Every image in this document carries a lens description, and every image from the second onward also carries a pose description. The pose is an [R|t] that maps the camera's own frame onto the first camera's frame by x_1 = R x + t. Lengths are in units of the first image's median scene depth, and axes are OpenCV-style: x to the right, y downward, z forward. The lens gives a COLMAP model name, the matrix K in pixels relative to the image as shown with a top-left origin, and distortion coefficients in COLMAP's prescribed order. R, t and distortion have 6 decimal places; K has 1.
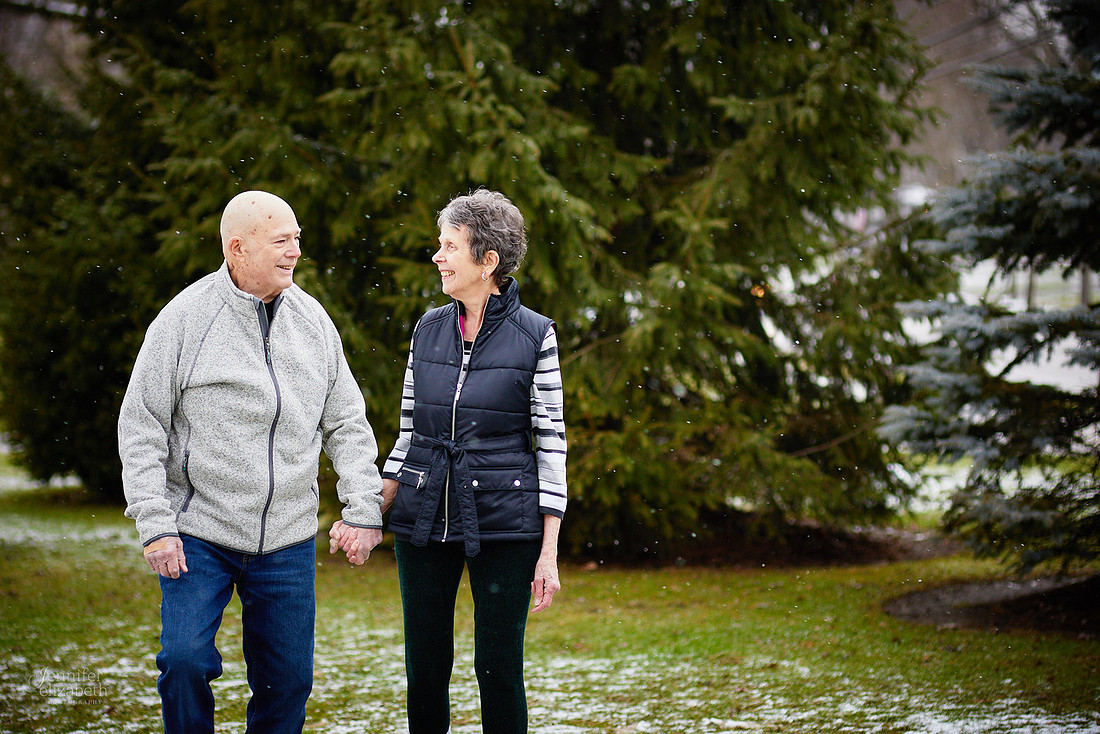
lens RADIAL K [[3413.5, 0, 519.5], [0, 3413.5, 362.9], [0, 0, 1]] dist [0.025616, 0.000000]
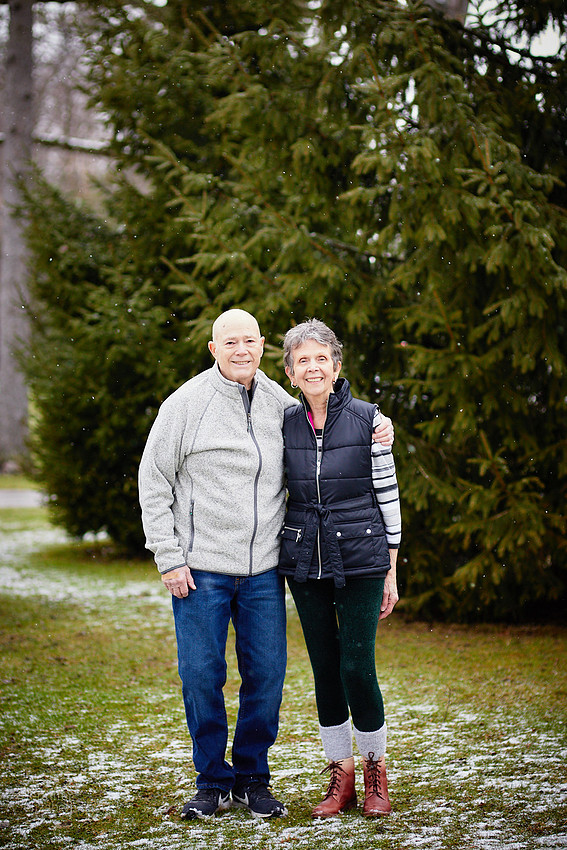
lens RADIAL K [[2483.1, 0, 278.3], [0, 2483.1, 431.4], [0, 0, 1]] dist [0.010317, 0.000000]
pose [[0.998751, -0.004756, -0.049745, -0.039478], [0.005057, 0.999970, 0.005935, -0.008013], [0.049715, -0.006179, 0.998744, 0.216475]]
